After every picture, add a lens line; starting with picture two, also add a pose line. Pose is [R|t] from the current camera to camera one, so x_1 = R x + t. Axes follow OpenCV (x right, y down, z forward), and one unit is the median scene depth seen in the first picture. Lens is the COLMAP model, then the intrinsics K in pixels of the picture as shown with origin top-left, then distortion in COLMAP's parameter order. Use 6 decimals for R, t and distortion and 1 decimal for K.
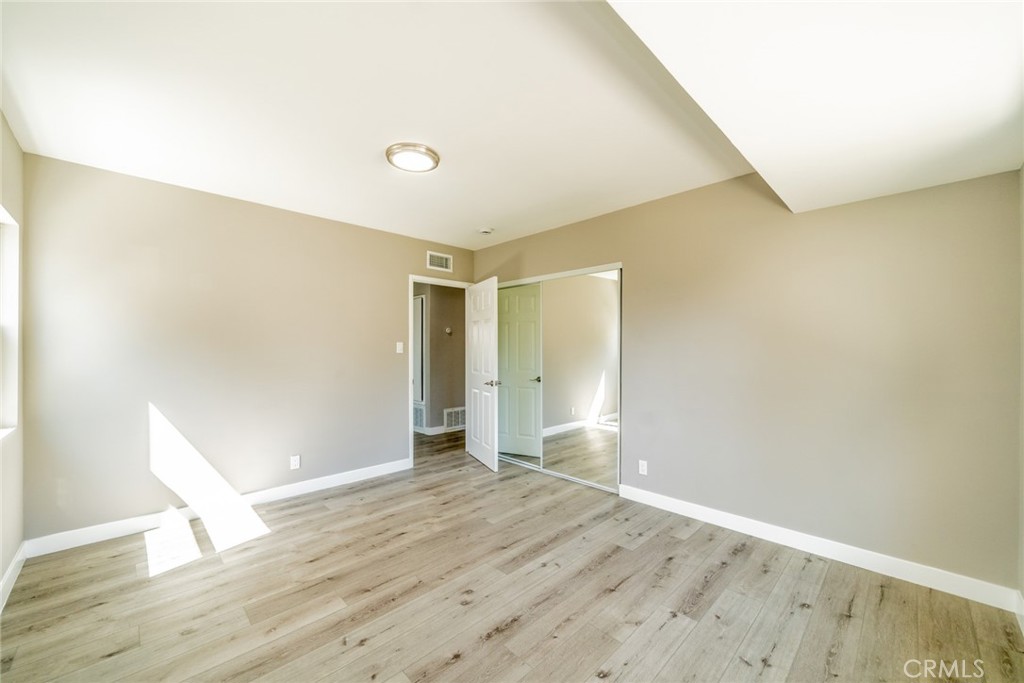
lens RADIAL K [[389.4, 0, 508.3], [0, 389.4, 349.3], [0, 0, 1]] dist [-0.004928, -0.000004]
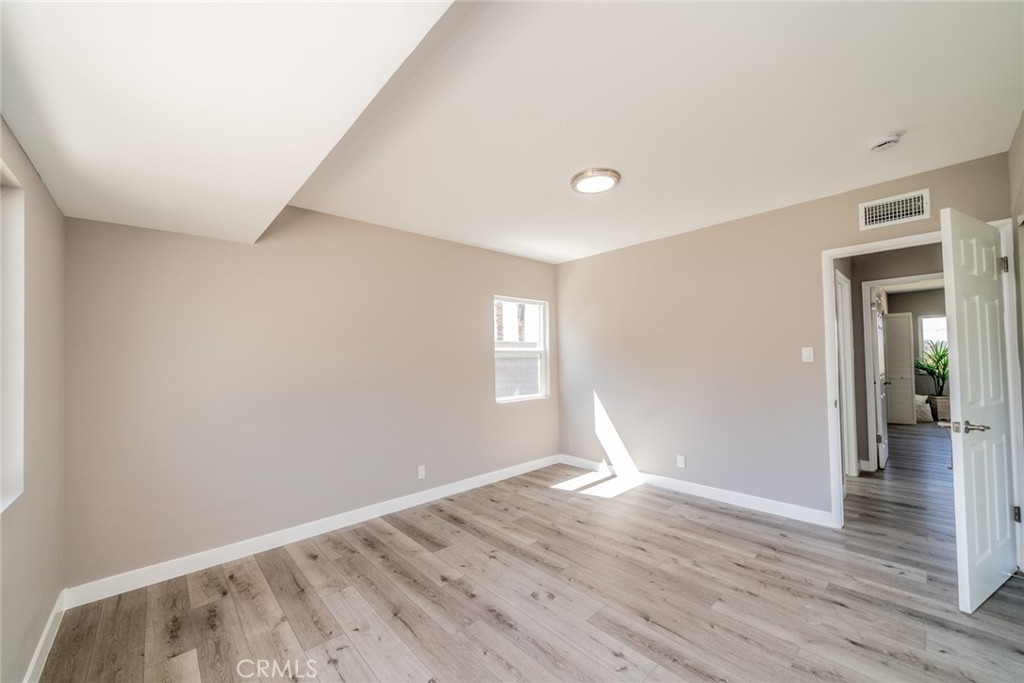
lens RADIAL K [[389.4, 0, 508.3], [0, 389.4, 349.3], [0, 0, 1]] dist [-0.004928, -0.000004]
pose [[-0.022043, -0.020452, -0.999548, 0.629460], [0.015881, 0.999657, -0.020805, -0.010641], [0.999631, -0.016332, -0.021711, 0.606754]]
